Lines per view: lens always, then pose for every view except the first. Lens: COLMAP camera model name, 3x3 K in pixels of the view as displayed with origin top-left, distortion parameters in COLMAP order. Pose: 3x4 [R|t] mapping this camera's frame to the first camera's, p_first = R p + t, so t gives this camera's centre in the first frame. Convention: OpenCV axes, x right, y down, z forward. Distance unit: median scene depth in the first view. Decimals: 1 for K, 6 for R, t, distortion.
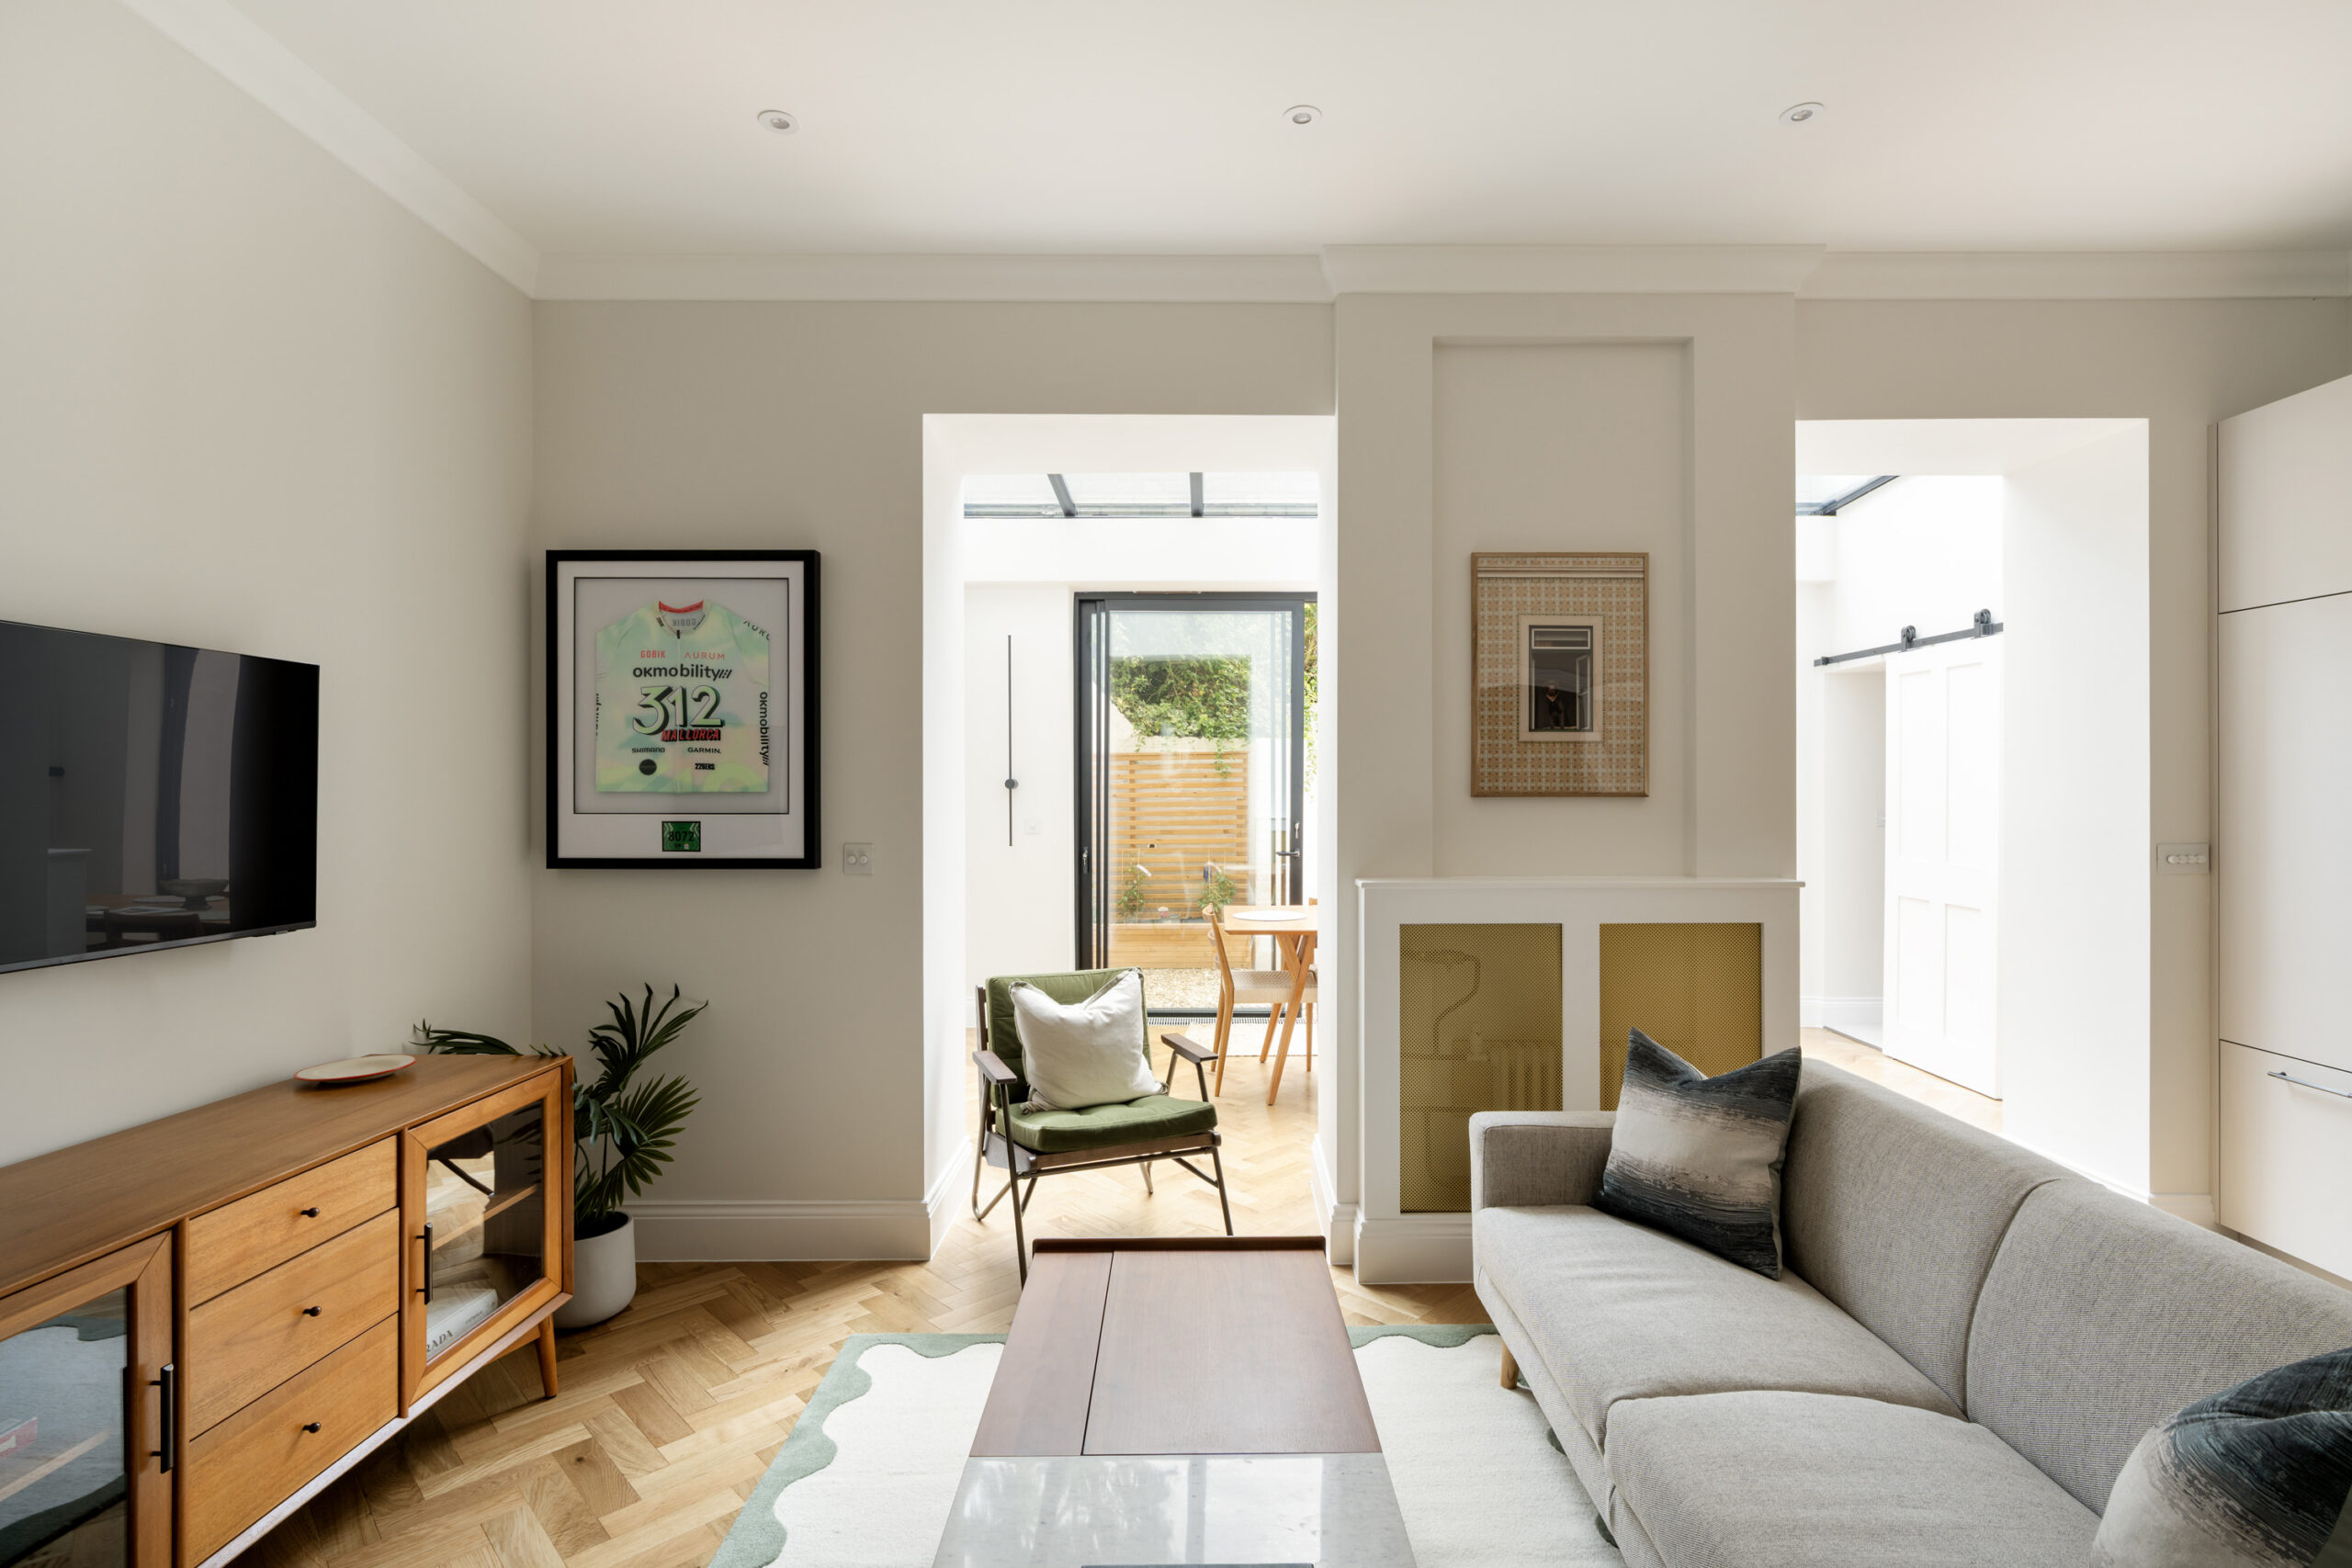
lens RADIAL K [[1114.4, 0, 1189.2], [0, 1114.4, 787.0], [0, 0, 1]] dist [-0.009257, 0.002413]
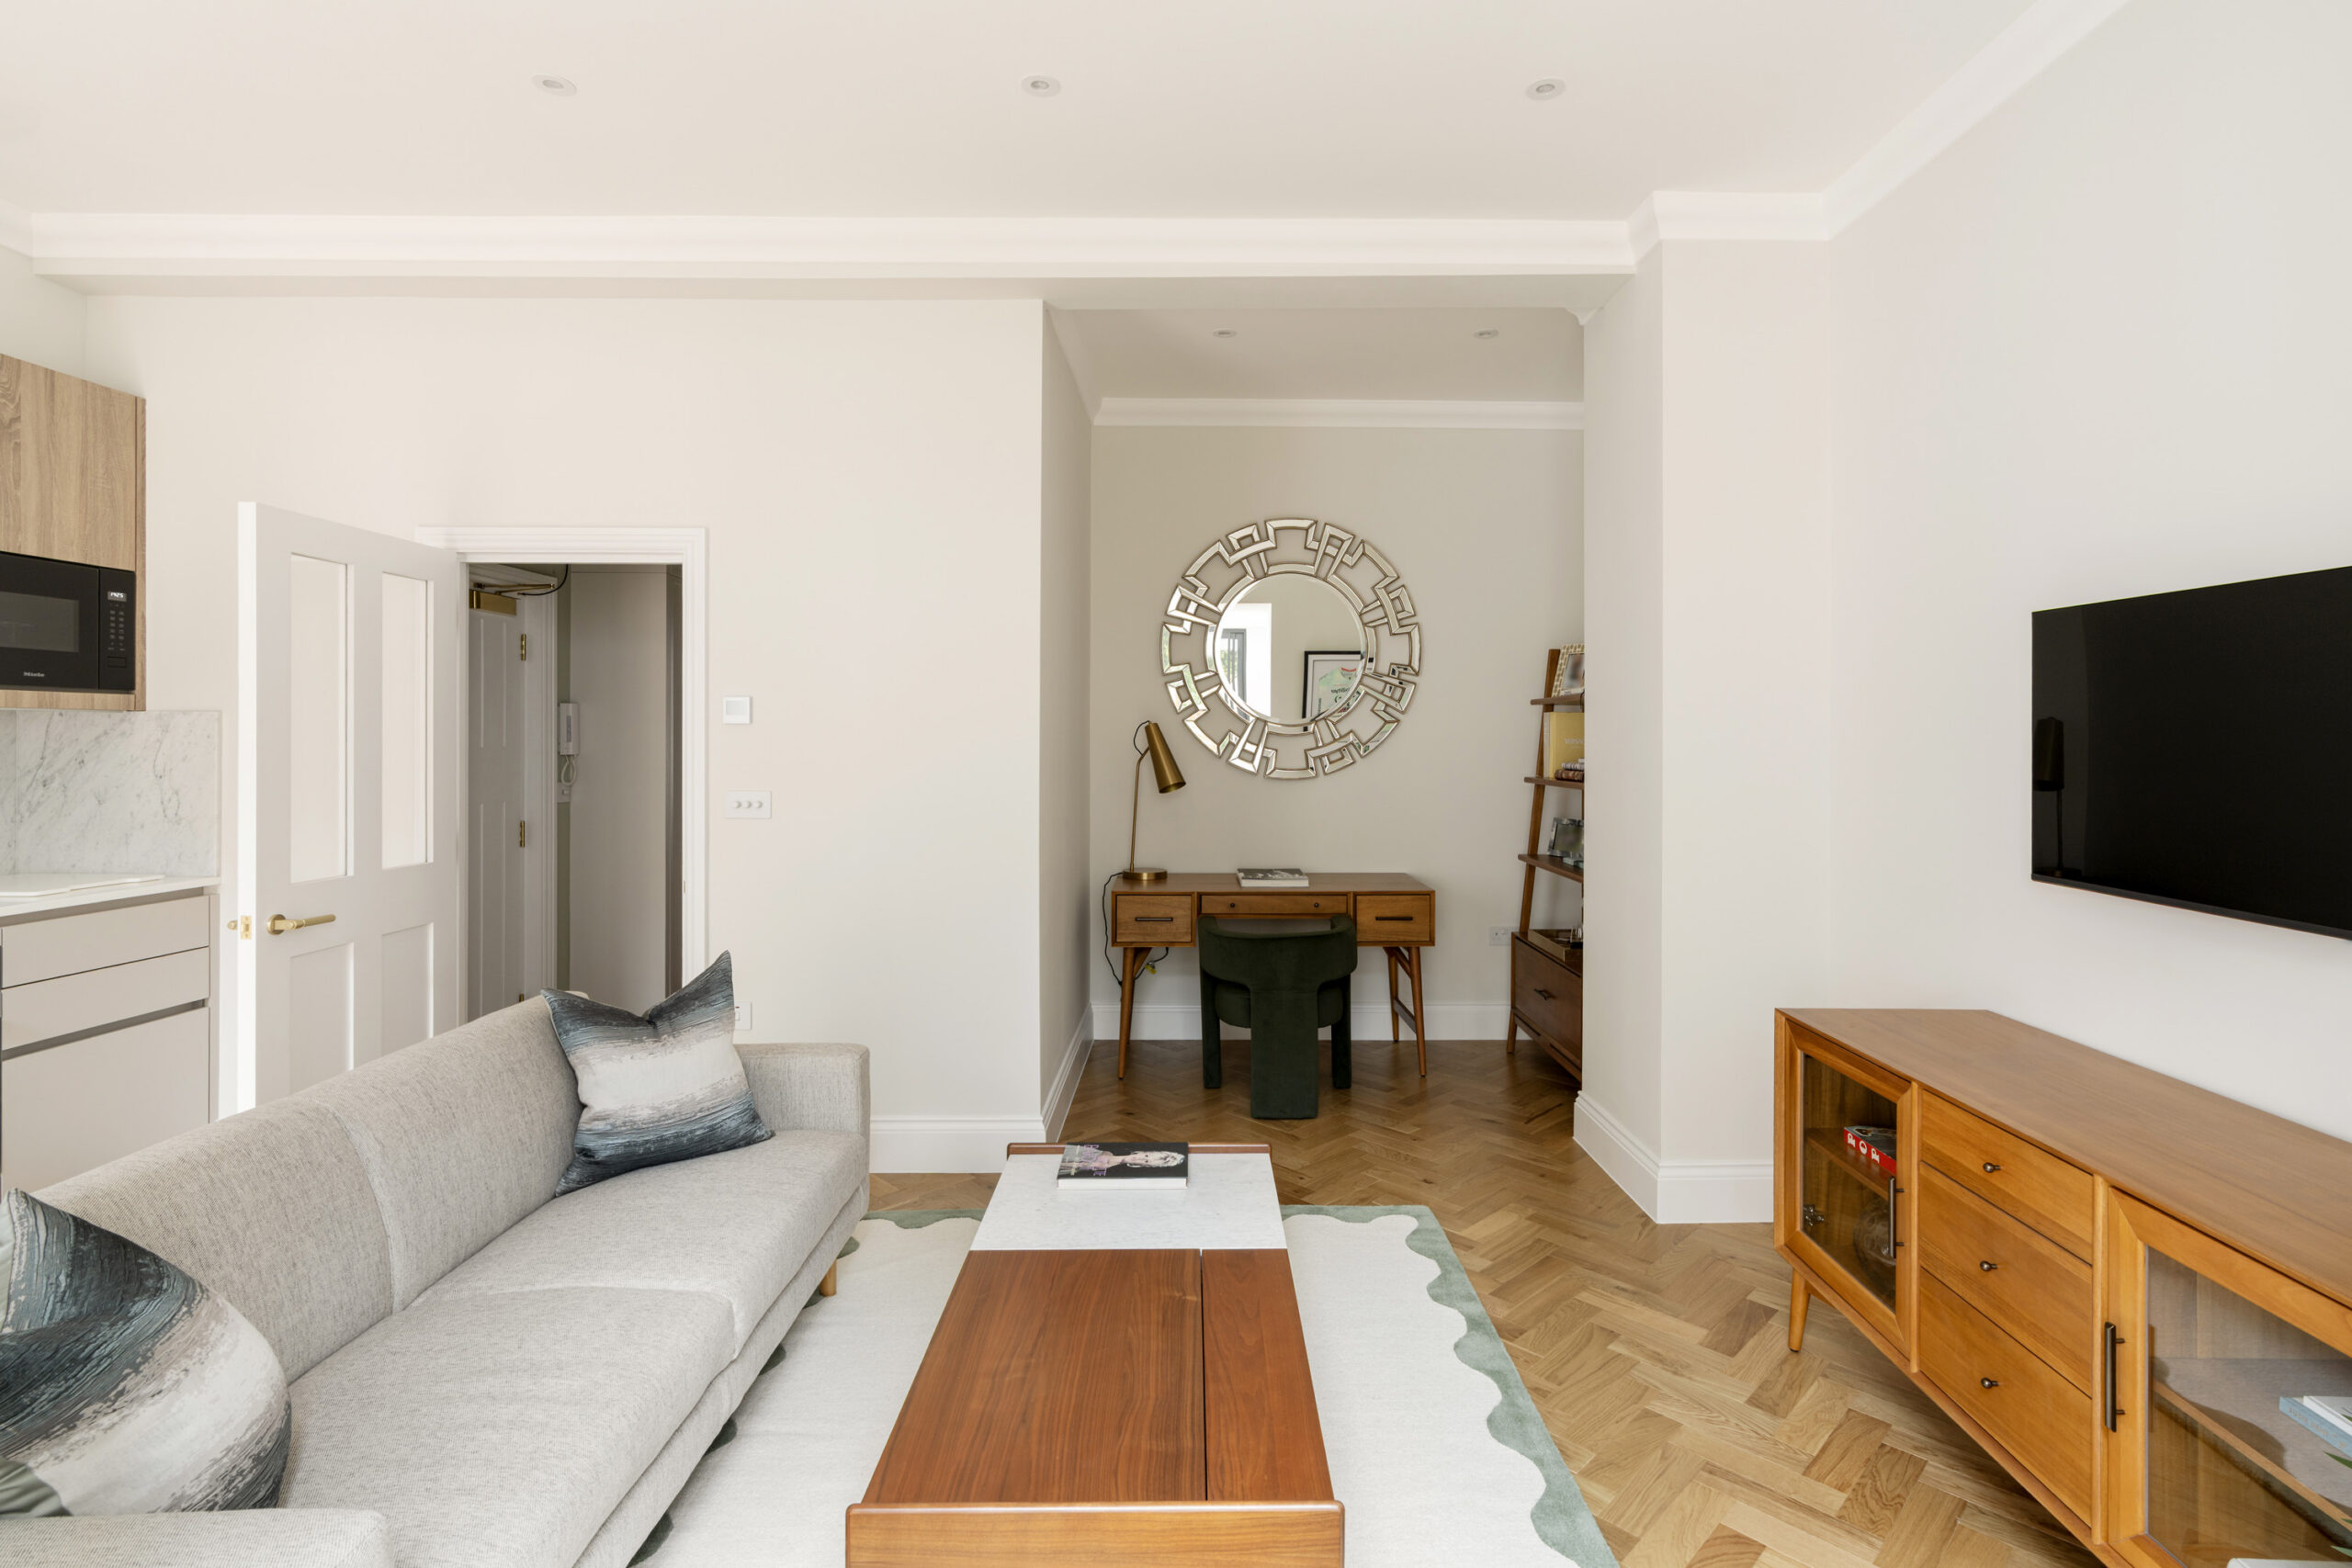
lens RADIAL K [[1114.4, 0, 1226.0], [0, 1114.4, 744.7], [0, 0, 1]] dist [-0.009257, 0.002413]
pose [[-0.999583, -0.002615, -0.028759, -0.041781], [-0.002789, 0.999978, 0.006007, -0.000473], [0.028743, 0.006085, -0.999568, 1.122887]]
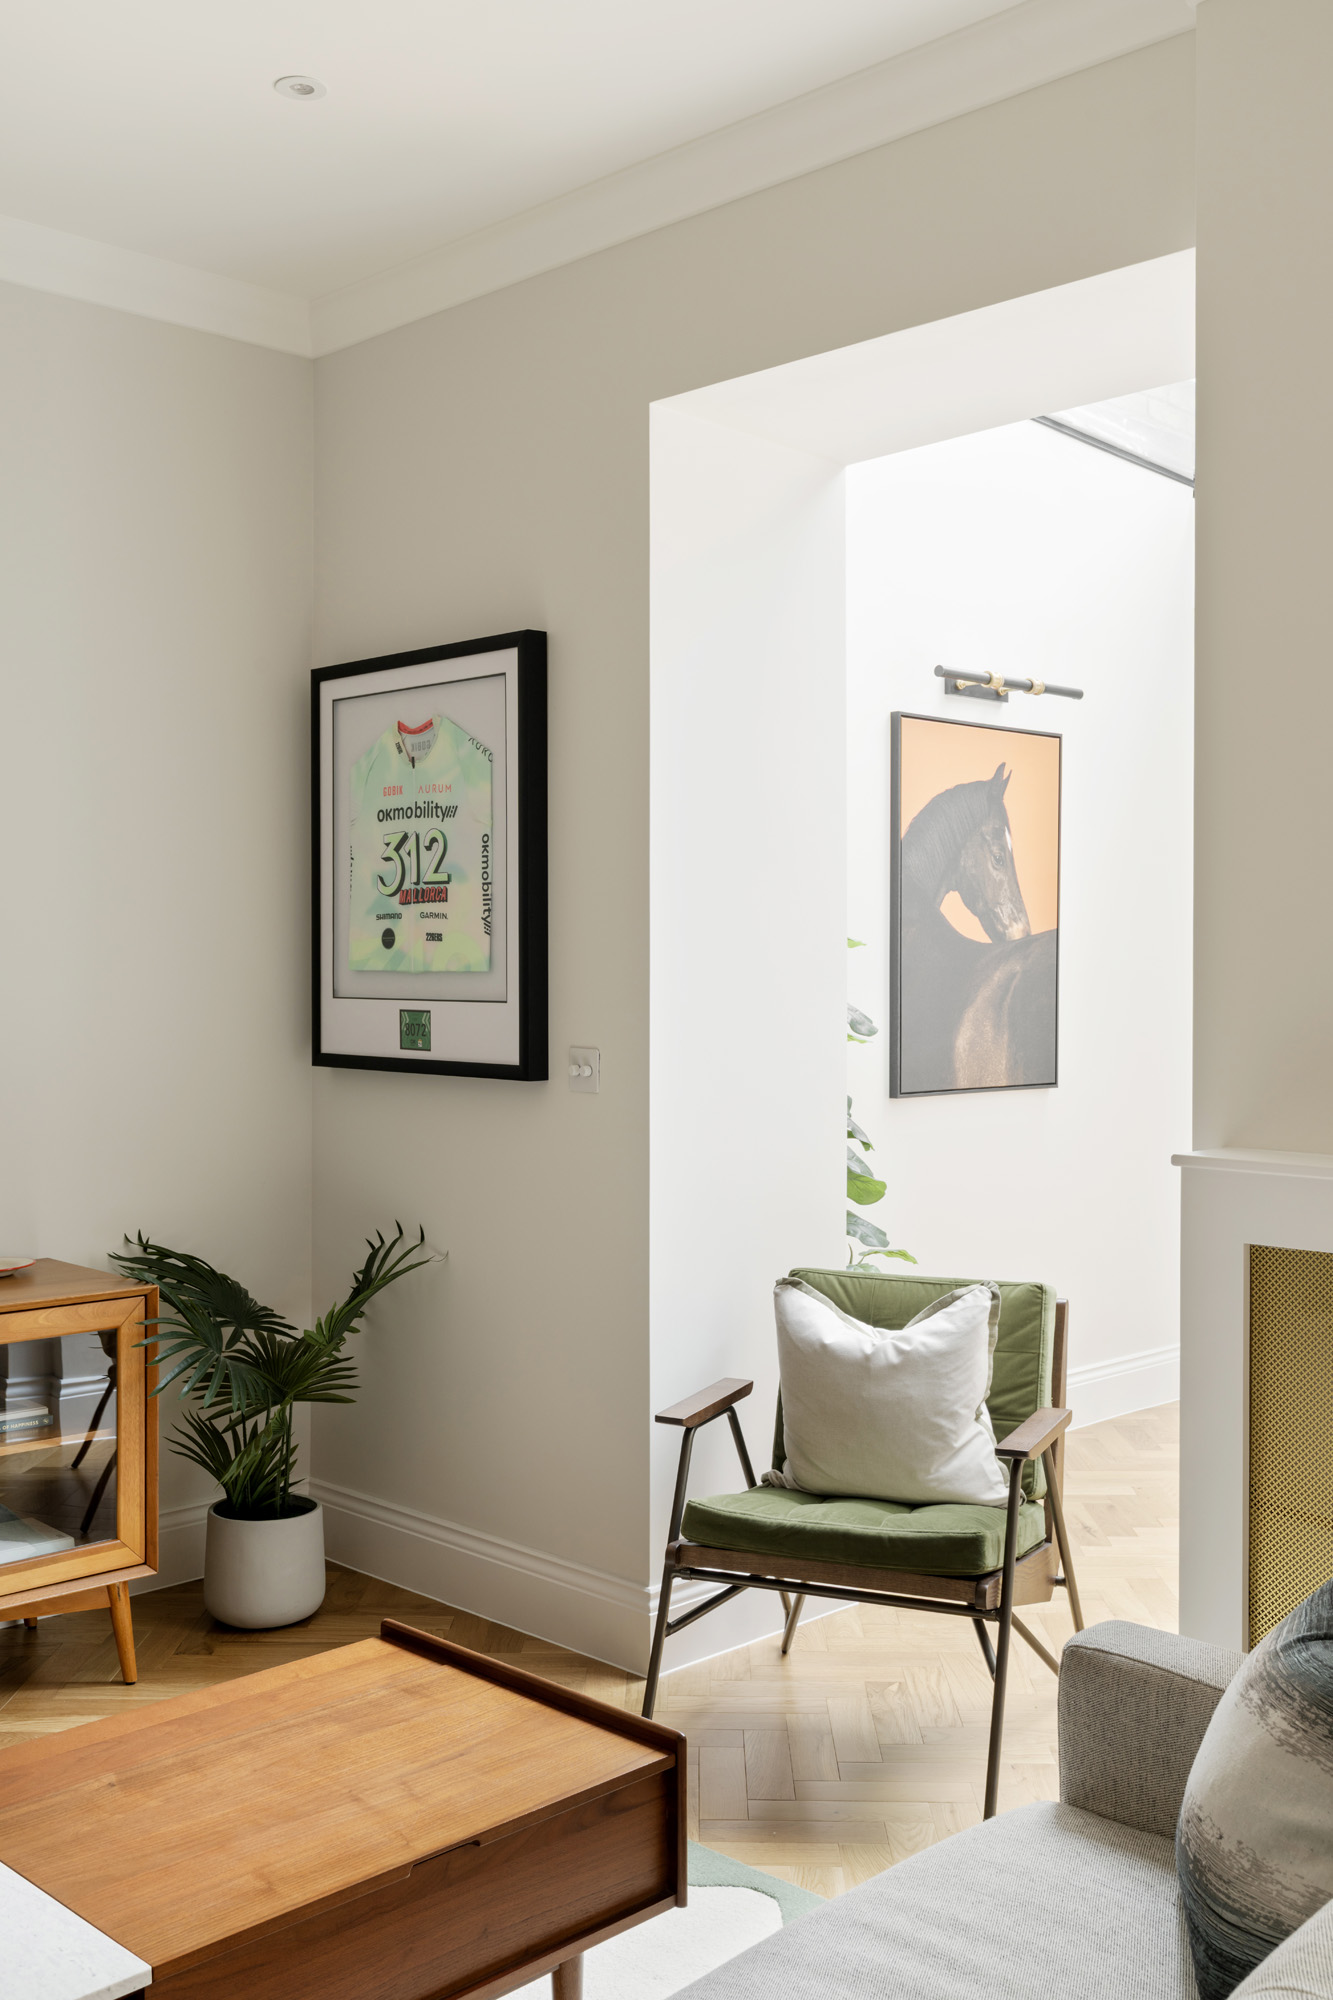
lens RADIAL K [[1931.0, 0, 645.0], [0, 1931.0, 966.8], [0, 0, 1]] dist [0.003987, 0.000000]
pose [[0.699527, 0.003179, -0.714599, 0.590100], [-0.001578, 0.999995, 0.002904, -0.002573], [0.714605, -0.000904, 0.699528, 0.194485]]
